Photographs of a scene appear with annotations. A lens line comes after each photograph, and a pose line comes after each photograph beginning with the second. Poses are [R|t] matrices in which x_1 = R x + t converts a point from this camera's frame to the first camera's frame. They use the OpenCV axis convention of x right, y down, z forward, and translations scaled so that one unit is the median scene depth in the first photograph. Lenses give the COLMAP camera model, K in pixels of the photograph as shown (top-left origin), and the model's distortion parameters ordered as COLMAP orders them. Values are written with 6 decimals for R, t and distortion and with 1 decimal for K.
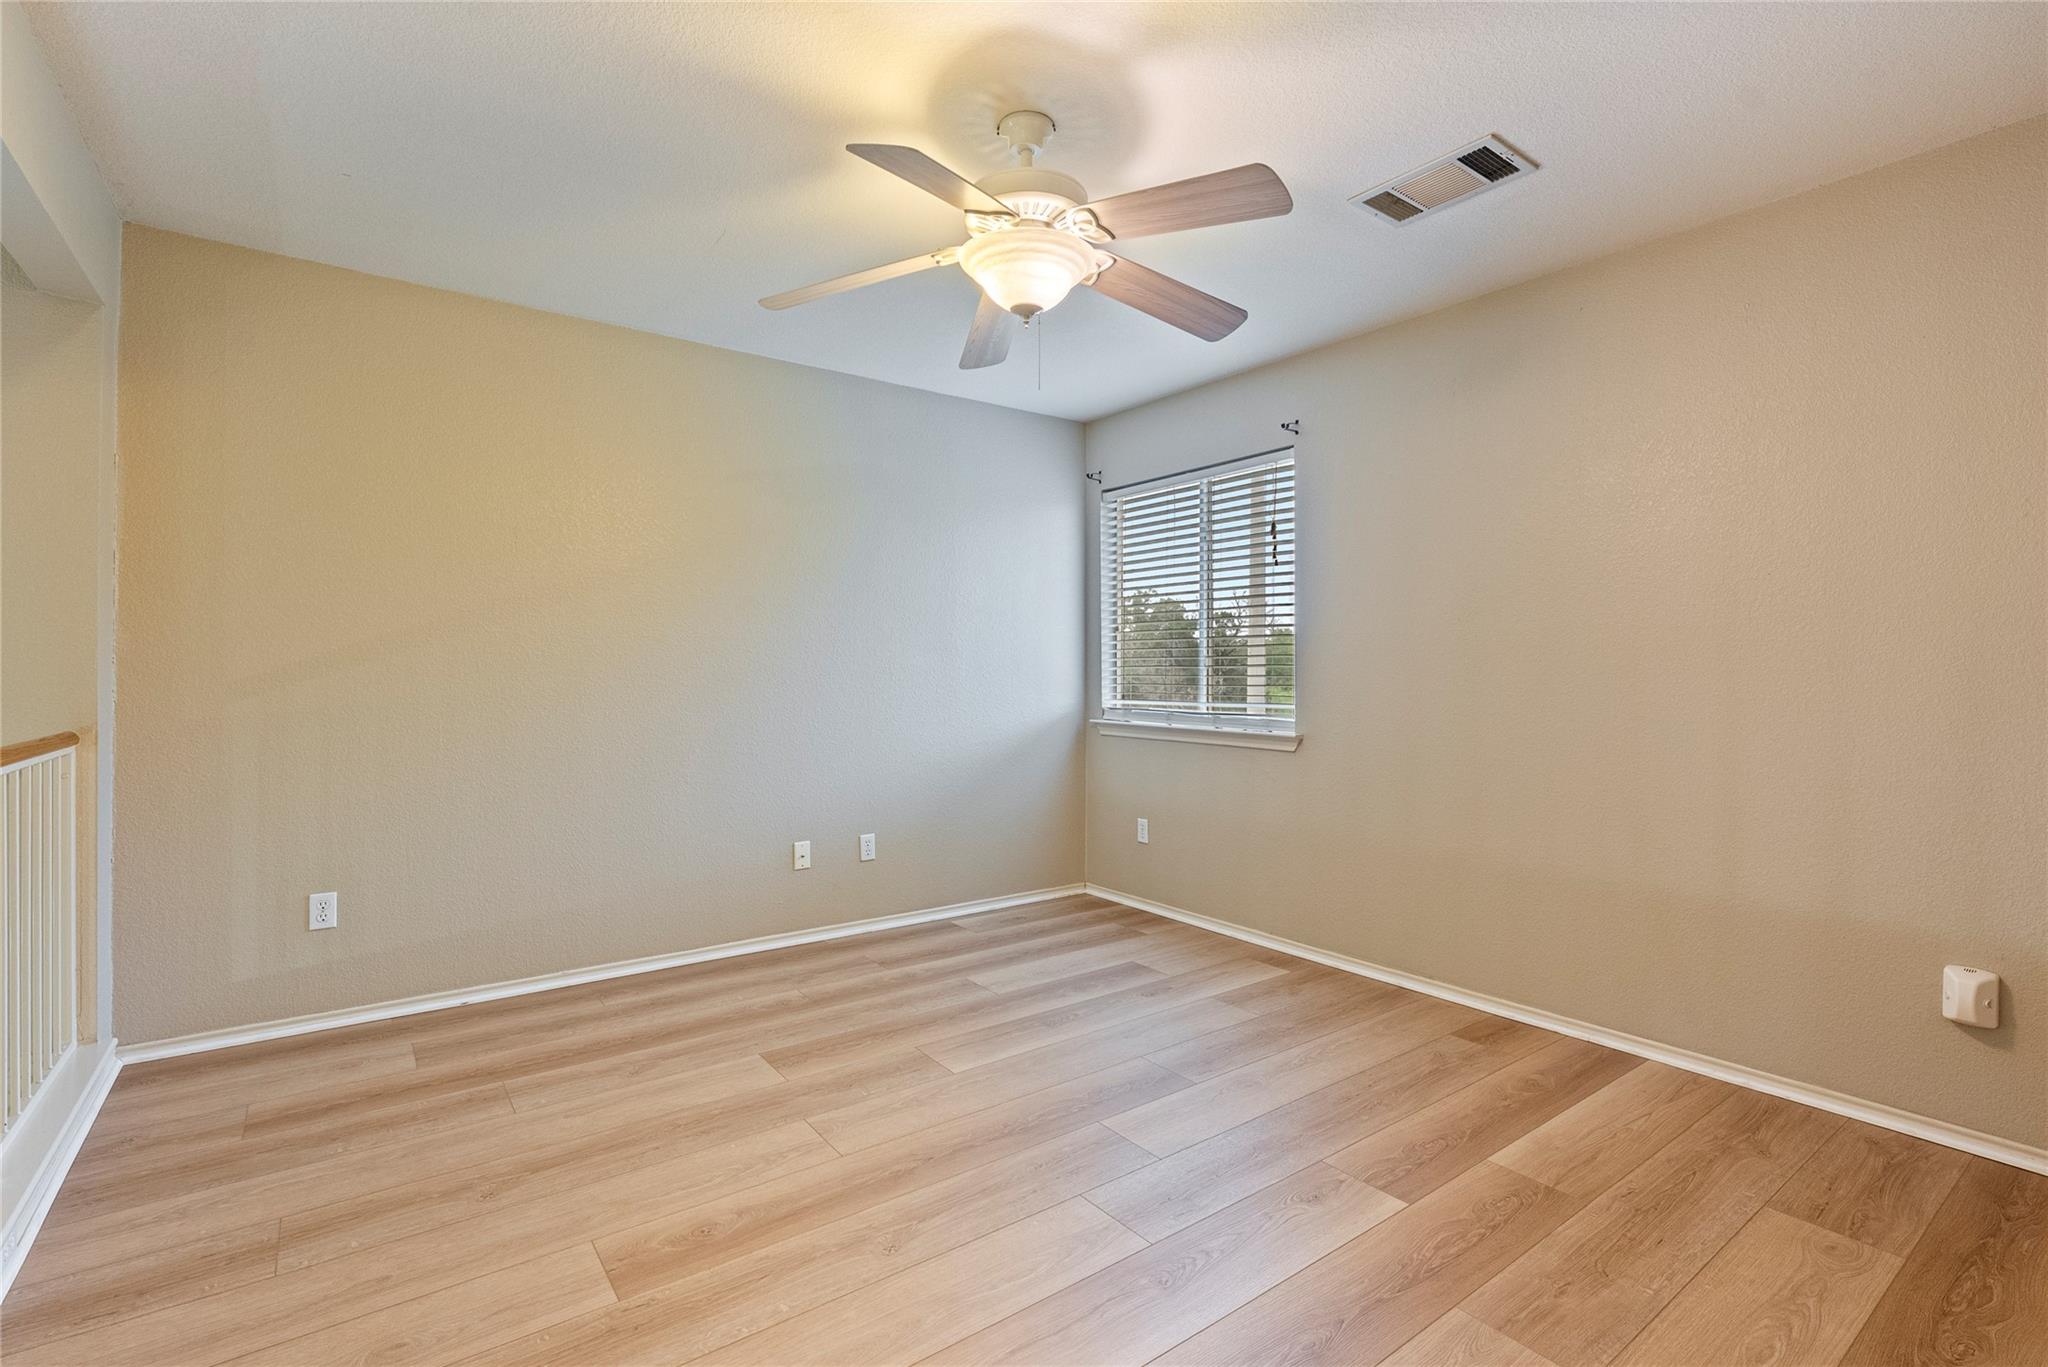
lens RADIAL K [[942.2, 0, 1024.0], [0, 942.2, 683.5], [0, 0, 1]] dist [0.023299, -0.000012]
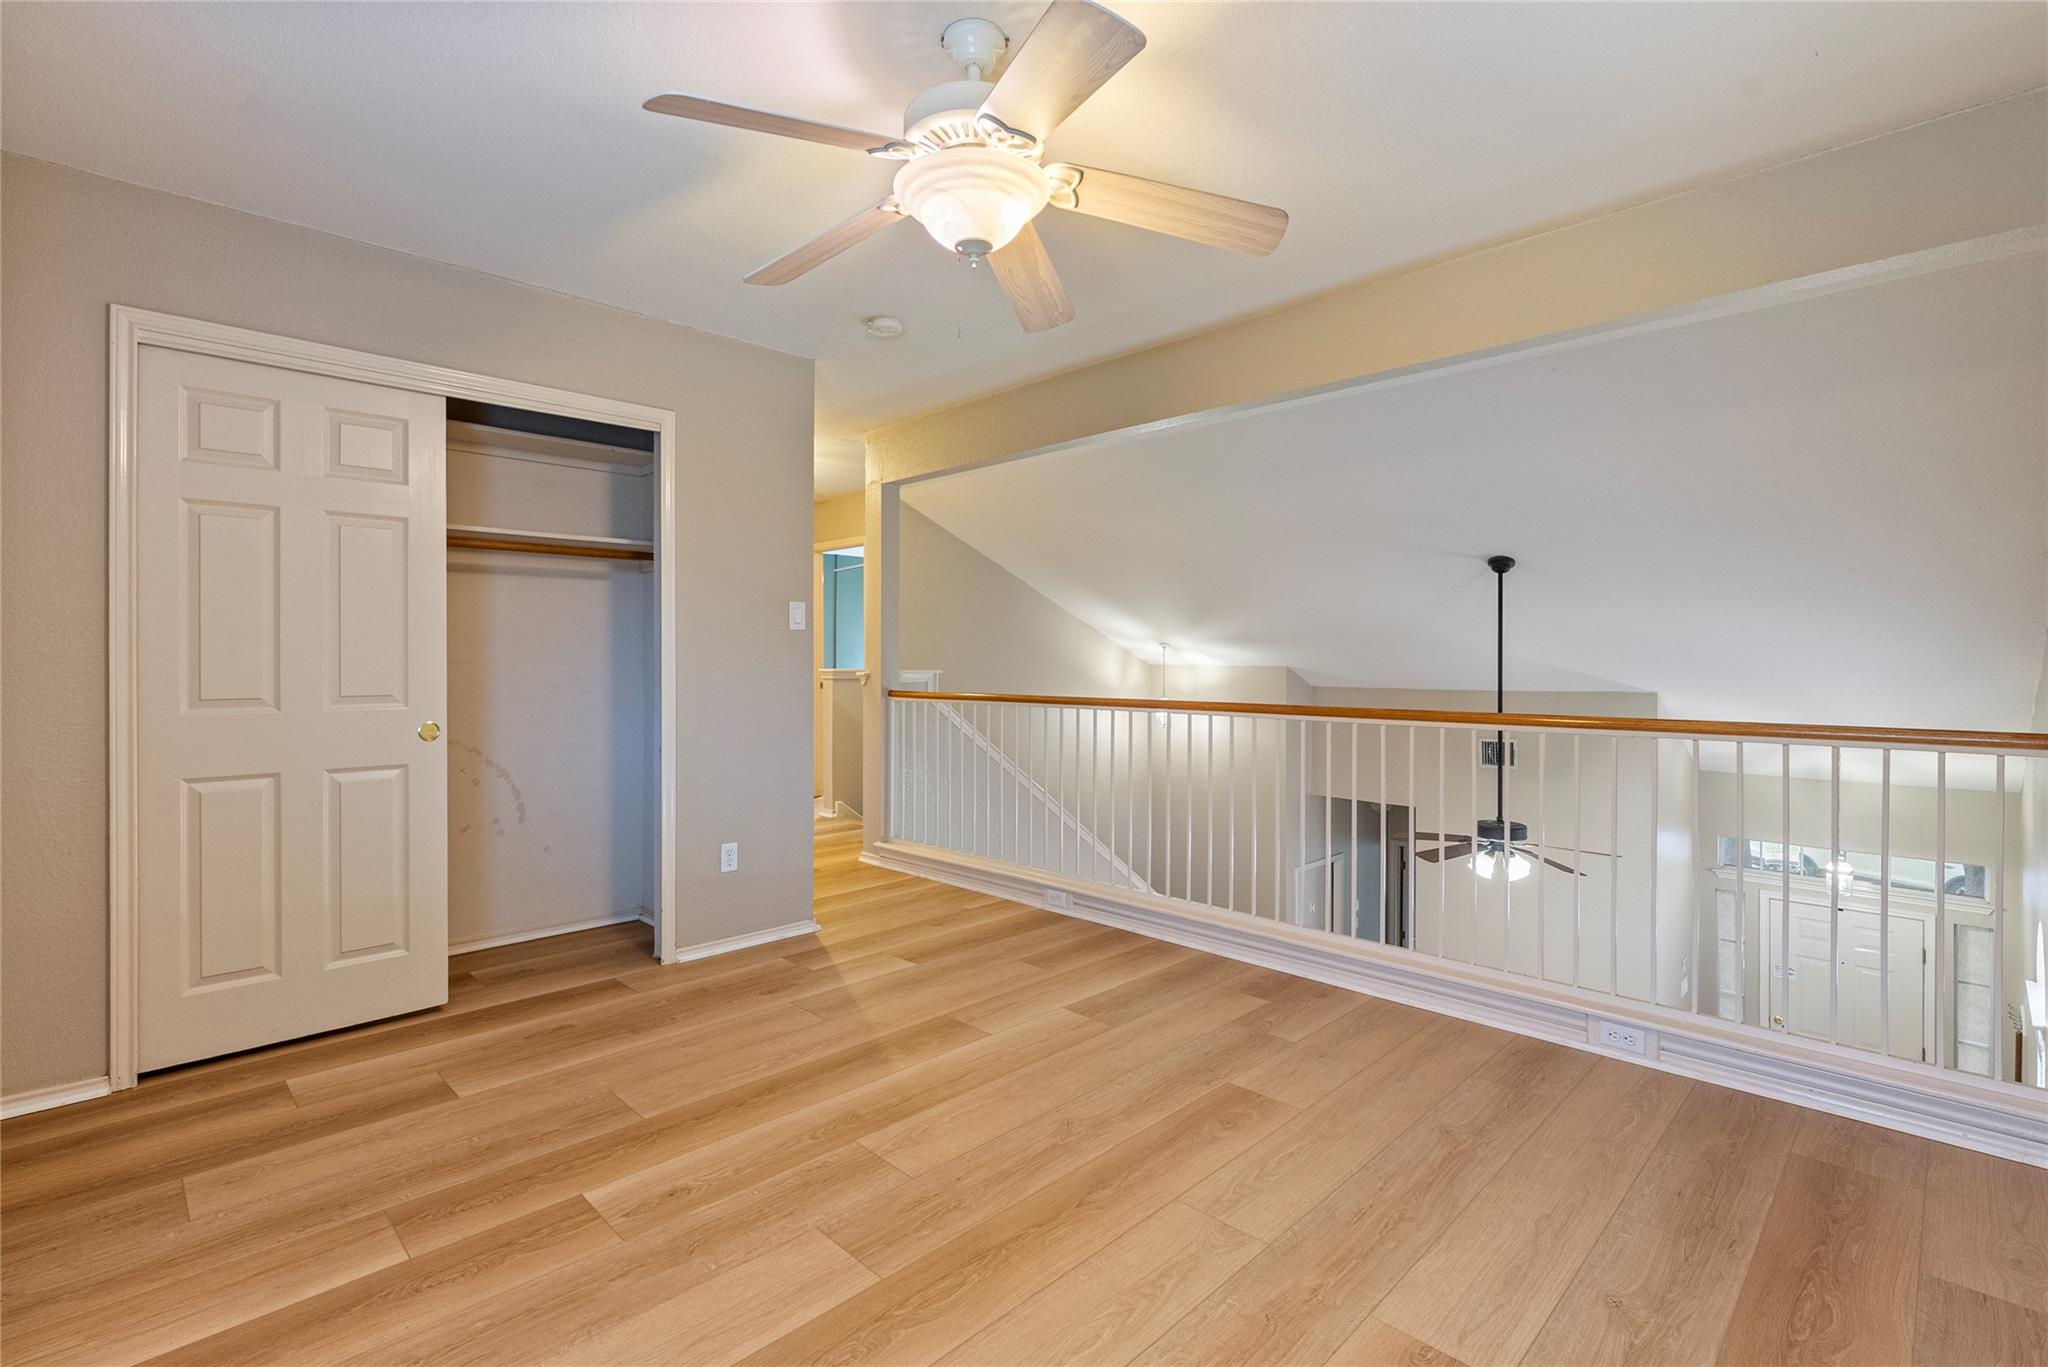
lens RADIAL K [[983.0, 0, 1025.5], [0, 983.0, 665.2], [0, 0, 1]] dist [0.026461, 0.000160]
pose [[-0.989781, -0.000640, -0.142594, 0.091935], [-0.003930, 0.999732, 0.022795, -0.032756], [0.142541, 0.023122, -0.989519, 2.053980]]
